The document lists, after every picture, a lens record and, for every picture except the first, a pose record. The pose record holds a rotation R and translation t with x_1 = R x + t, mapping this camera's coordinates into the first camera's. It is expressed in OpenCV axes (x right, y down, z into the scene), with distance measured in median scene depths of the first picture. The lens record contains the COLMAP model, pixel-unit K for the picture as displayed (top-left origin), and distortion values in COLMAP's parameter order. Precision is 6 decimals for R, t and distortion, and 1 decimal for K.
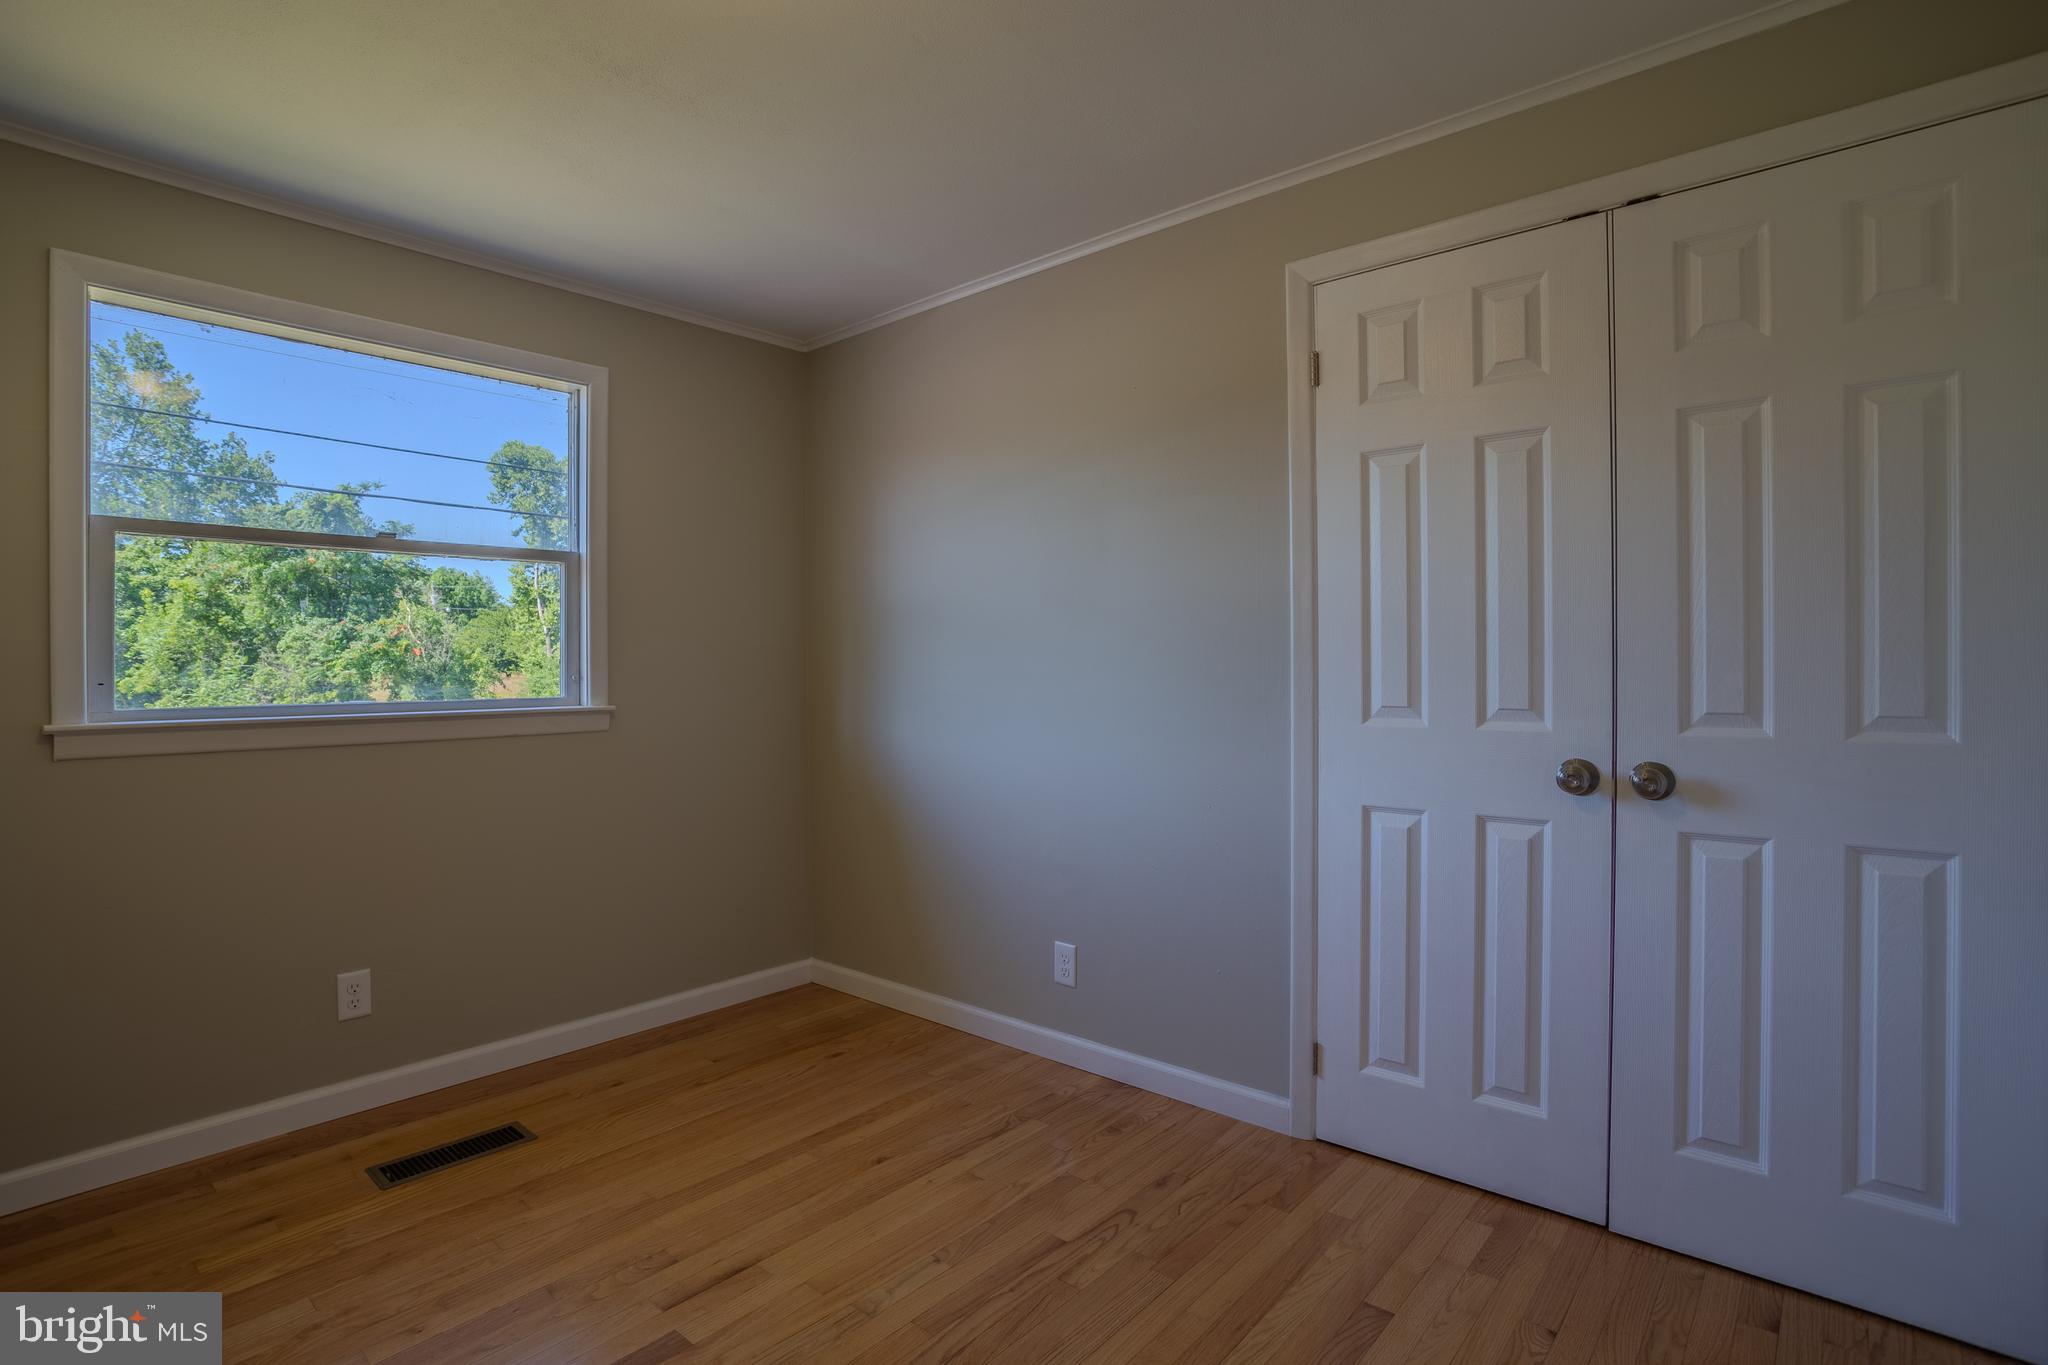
lens RADIAL K [[1007.2, 0, 1013.2], [0, 1007.2, 673.4], [0, 0, 1]] dist [-0.066382, 0.025816]
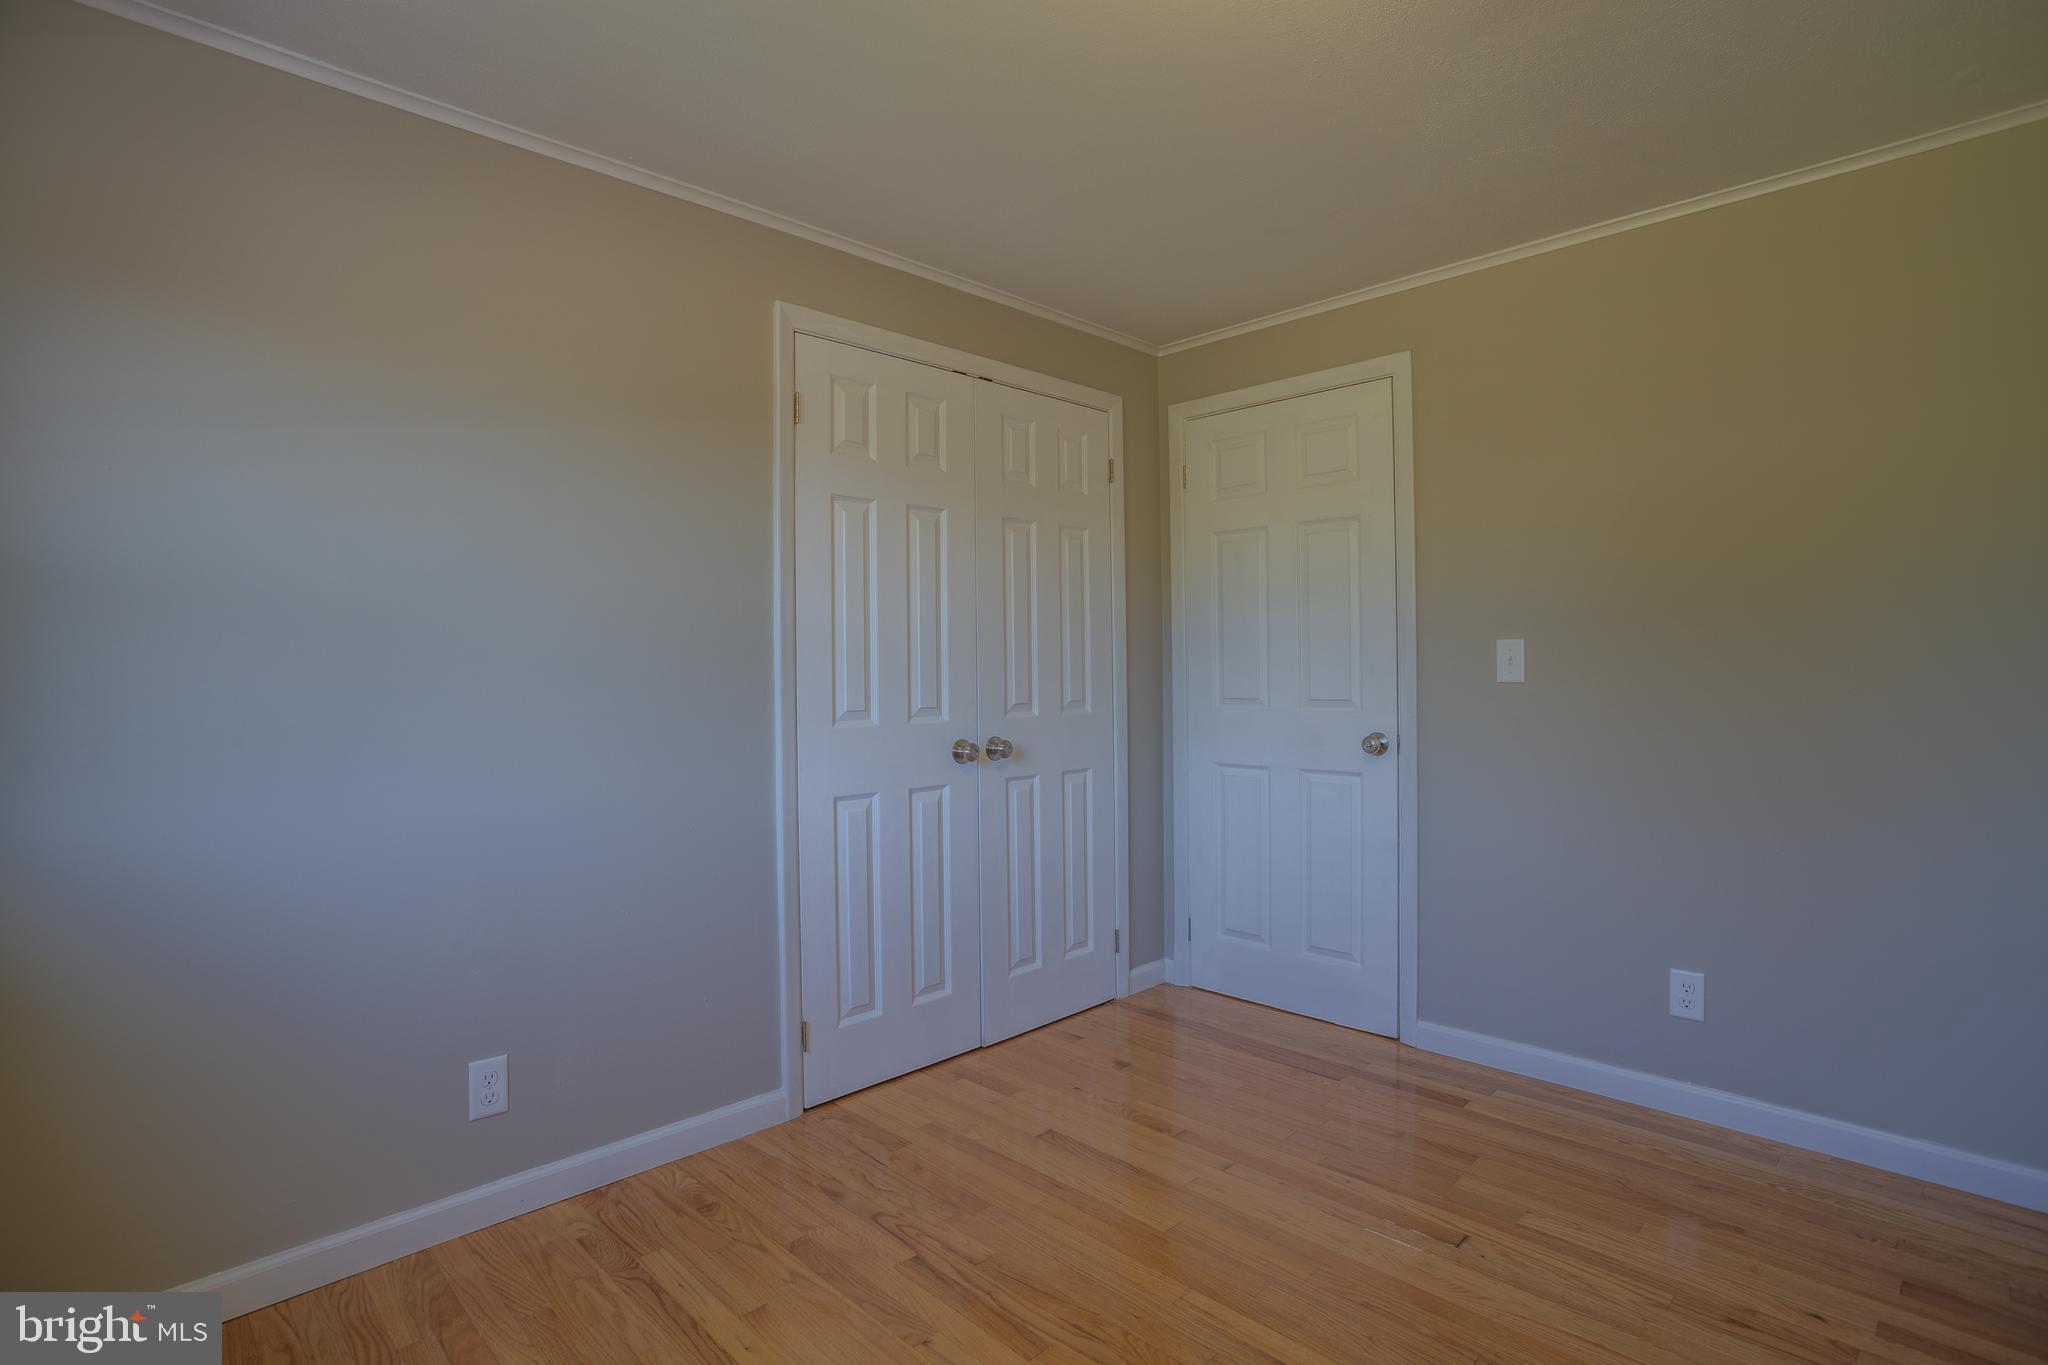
lens RADIAL K [[1007.2, 0, 1013.2], [0, 1007.2, 673.4], [0, 0, 1]] dist [-0.066382, 0.025816]
pose [[0.066689, 0.007752, 0.997744, -0.812701], [0.019127, 0.999776, -0.009046, 0.003326], [-0.997590, 0.019687, 0.066526, 0.722183]]
